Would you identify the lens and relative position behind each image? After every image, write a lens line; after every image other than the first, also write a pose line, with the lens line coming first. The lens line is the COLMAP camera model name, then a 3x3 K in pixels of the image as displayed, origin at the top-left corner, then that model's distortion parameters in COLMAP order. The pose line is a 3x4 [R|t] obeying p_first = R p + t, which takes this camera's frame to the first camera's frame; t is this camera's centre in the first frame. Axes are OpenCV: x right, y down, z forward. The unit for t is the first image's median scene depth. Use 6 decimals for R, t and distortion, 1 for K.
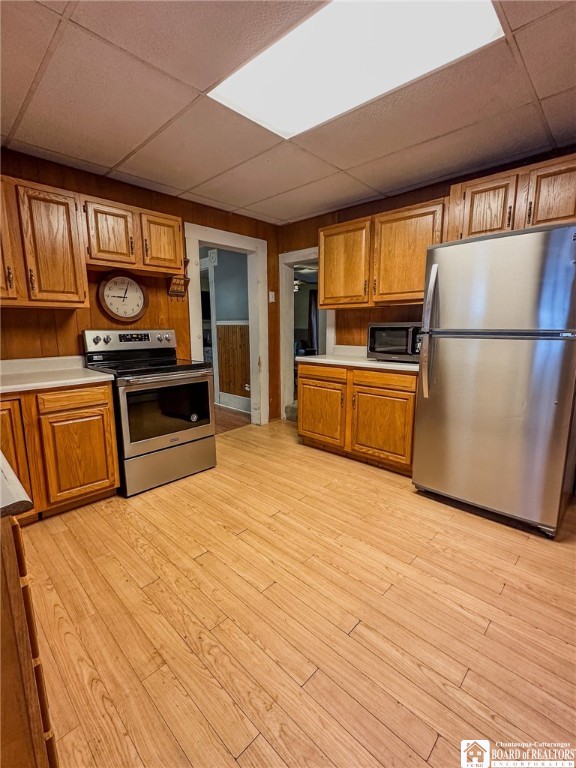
lens RADIAL K [[311.8, 0, 288.0], [0, 311.8, 384.0], [0, 0, 1]] dist [-0.000422, 0.000374]
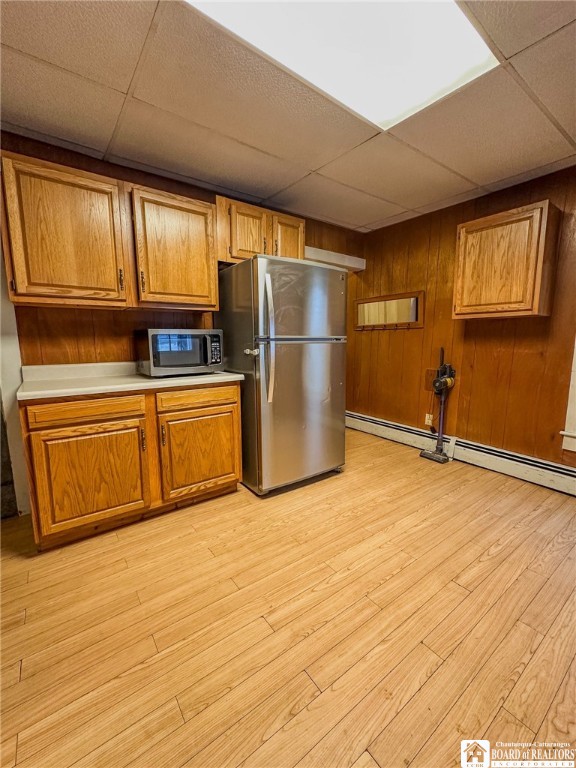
lens RADIAL K [[311.8, 0, 288.0], [0, 311.8, 384.0], [0, 0, 1]] dist [-0.000422, 0.000374]
pose [[0.226261, -0.142619, 0.963569, -0.537098], [0.180787, 0.978184, 0.102330, -0.110042], [-0.957143, 0.151048, 0.247109, 0.689362]]
